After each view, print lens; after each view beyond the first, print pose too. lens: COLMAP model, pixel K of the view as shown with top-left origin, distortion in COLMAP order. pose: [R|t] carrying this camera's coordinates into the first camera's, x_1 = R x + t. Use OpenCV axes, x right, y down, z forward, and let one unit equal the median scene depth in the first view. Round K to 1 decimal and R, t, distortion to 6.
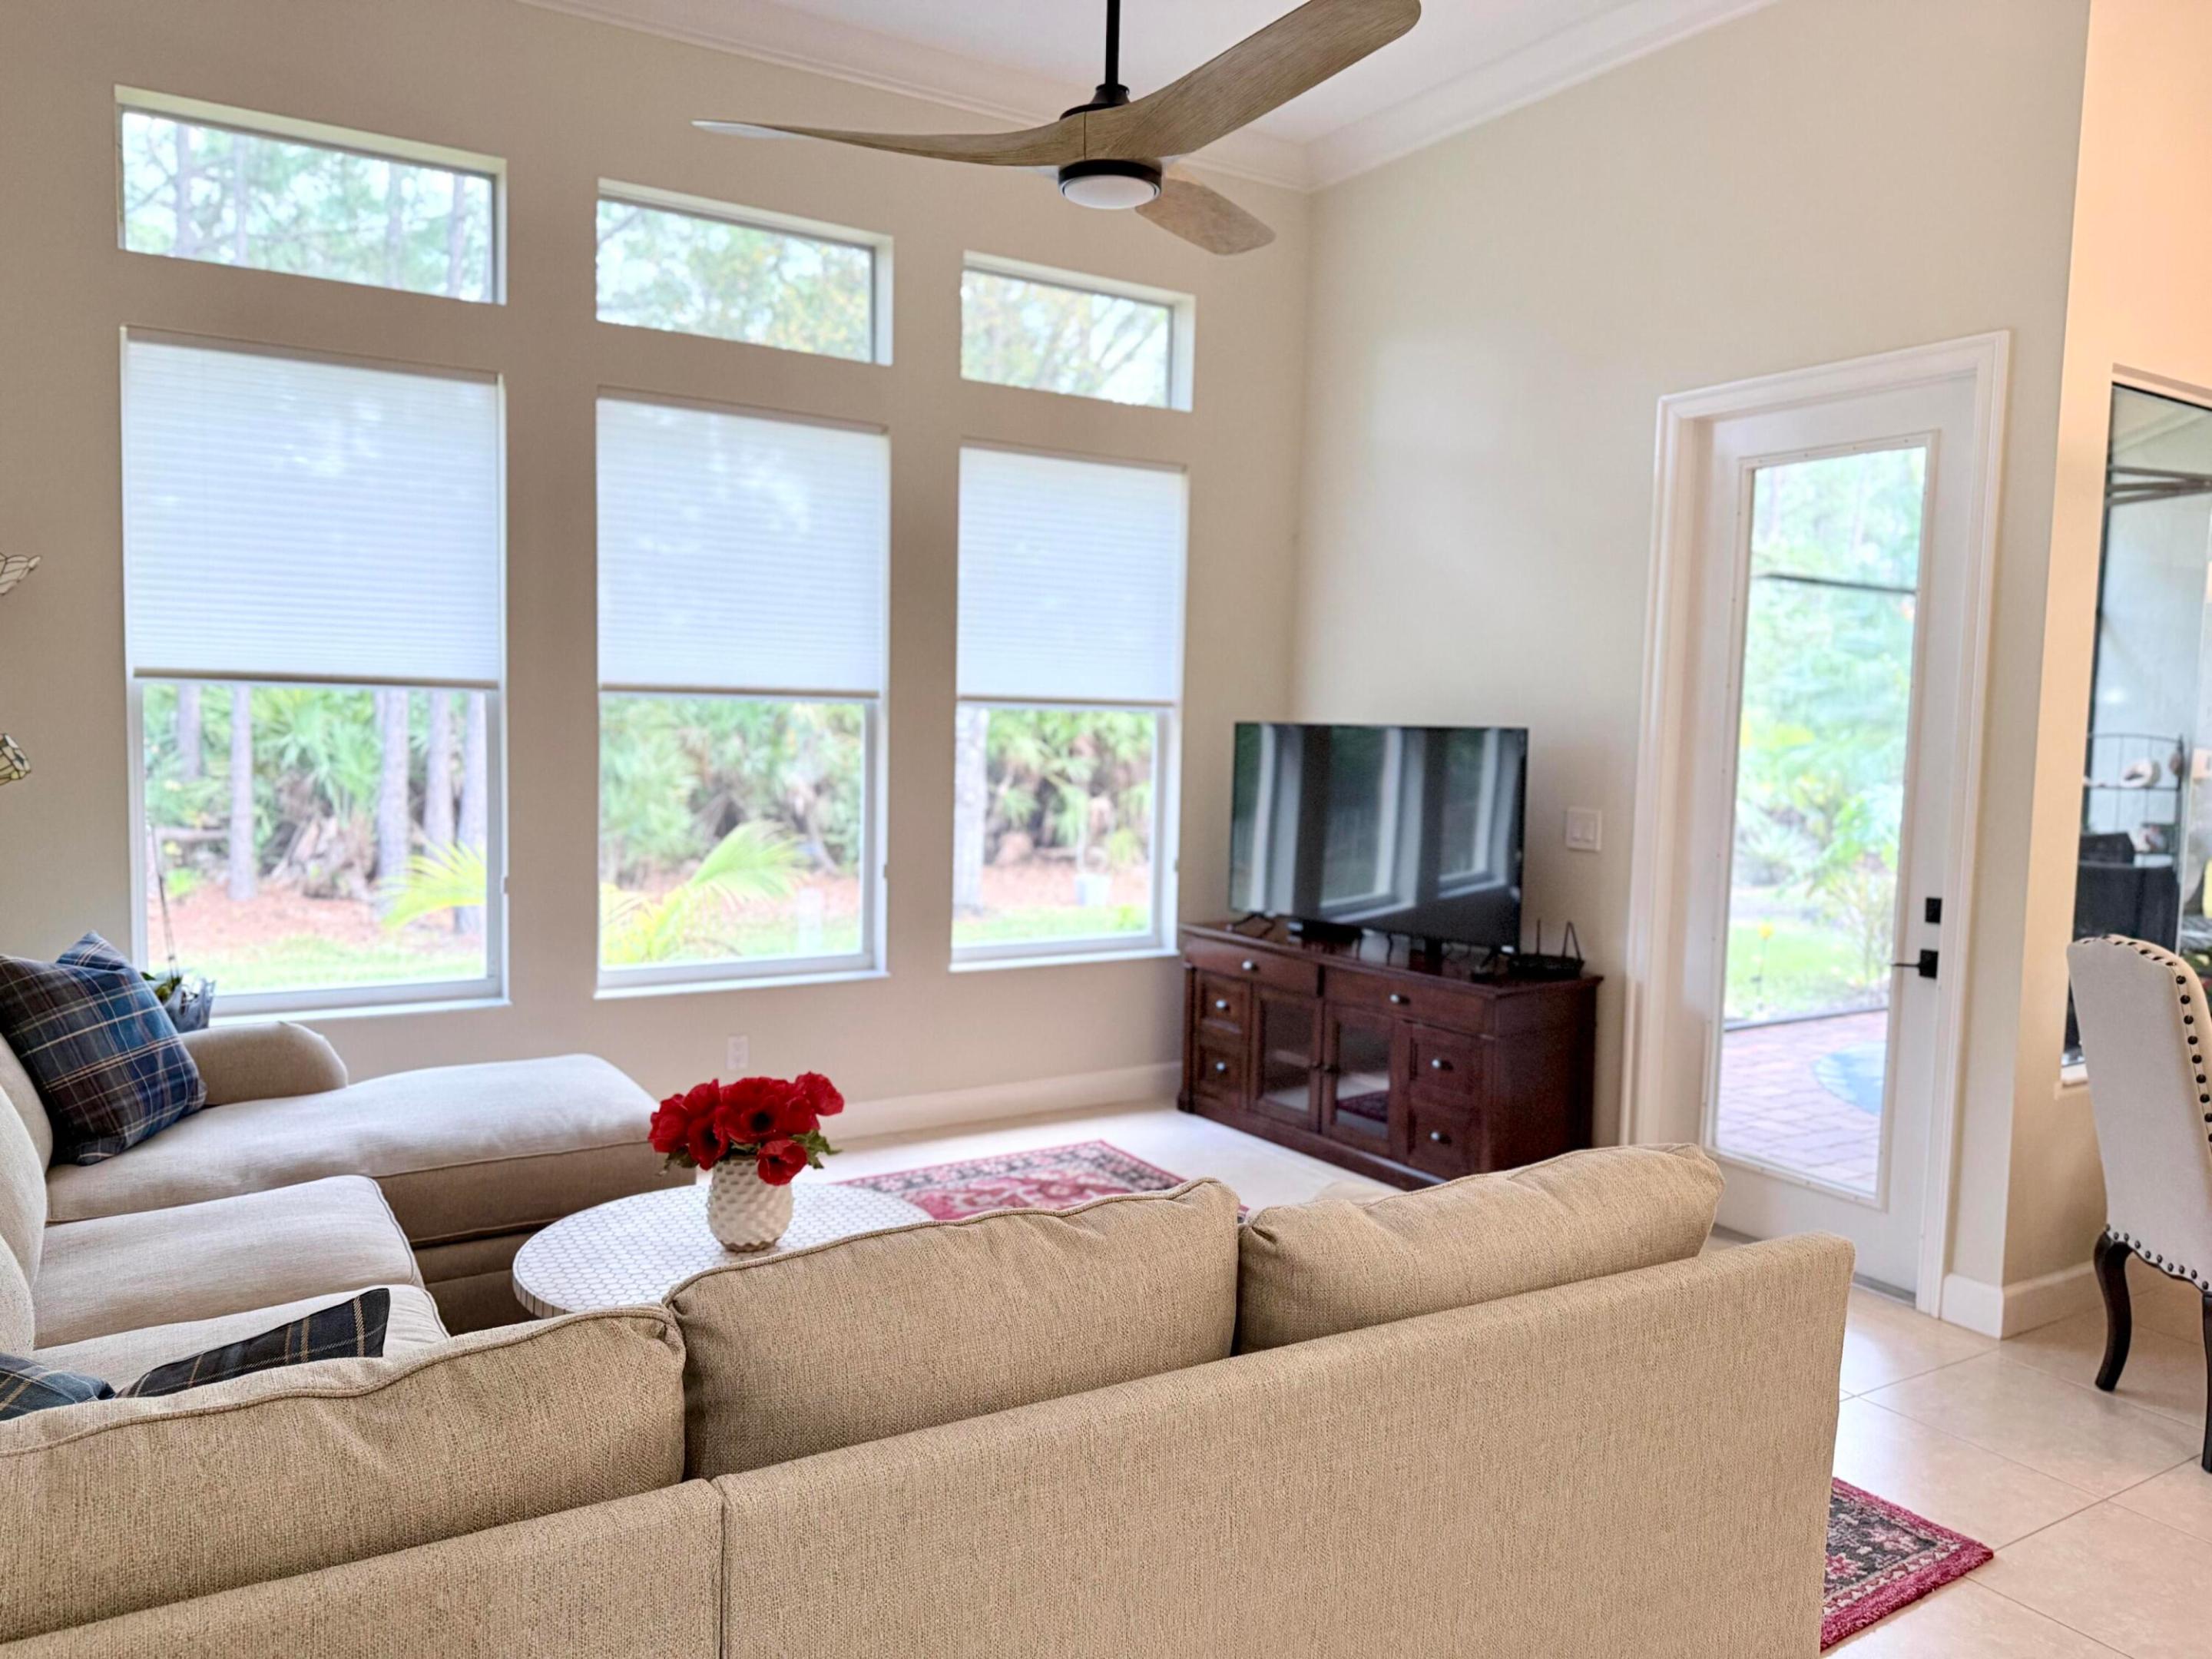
lens RADIAL K [[1585.3, 0, 1106.0], [0, 1585.3, 829.5], [0, 0, 1]] dist [0.069199, -0.078581]
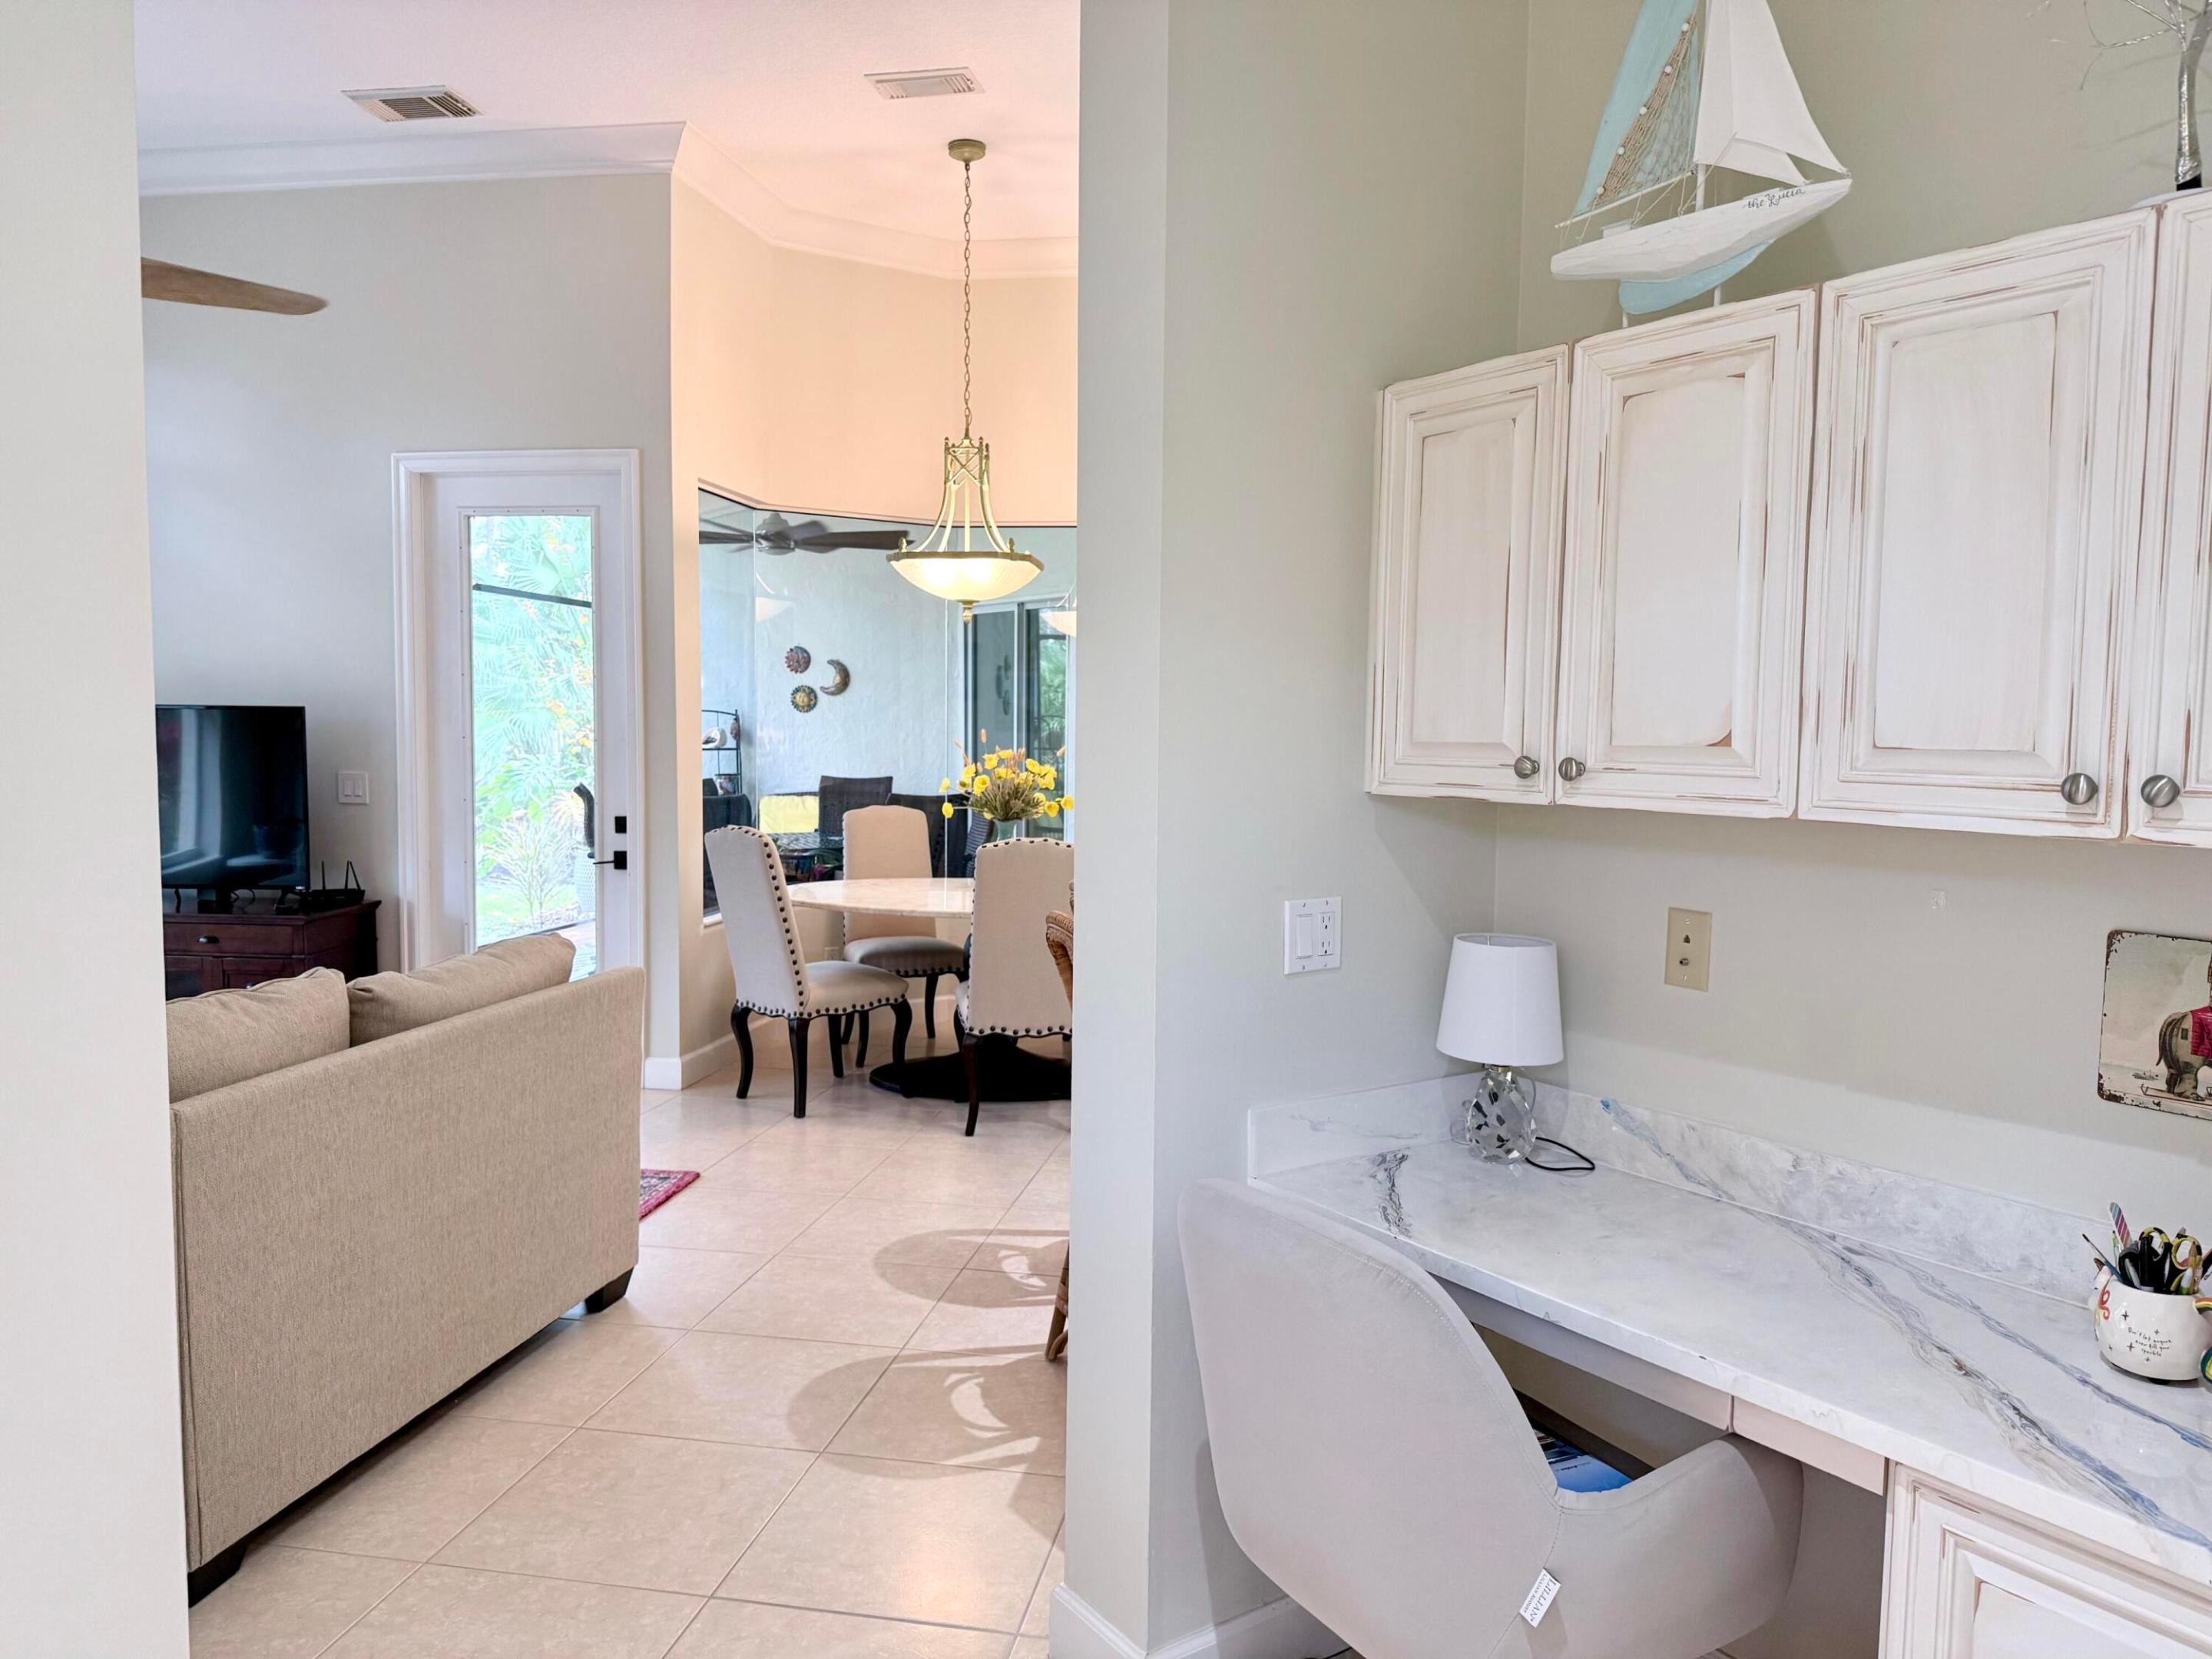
lens RADIAL K [[1531.8, 0, 1174.9], [0, 1531.8, 832.7], [0, 0, 1]] dist [0.065490, -0.183129]
pose [[0.641542, -0.071123, 0.763783, -0.260625], [0.058484, 0.997329, 0.043746, 0.024740], [-0.764855, 0.016604, 0.643988, -0.338185]]
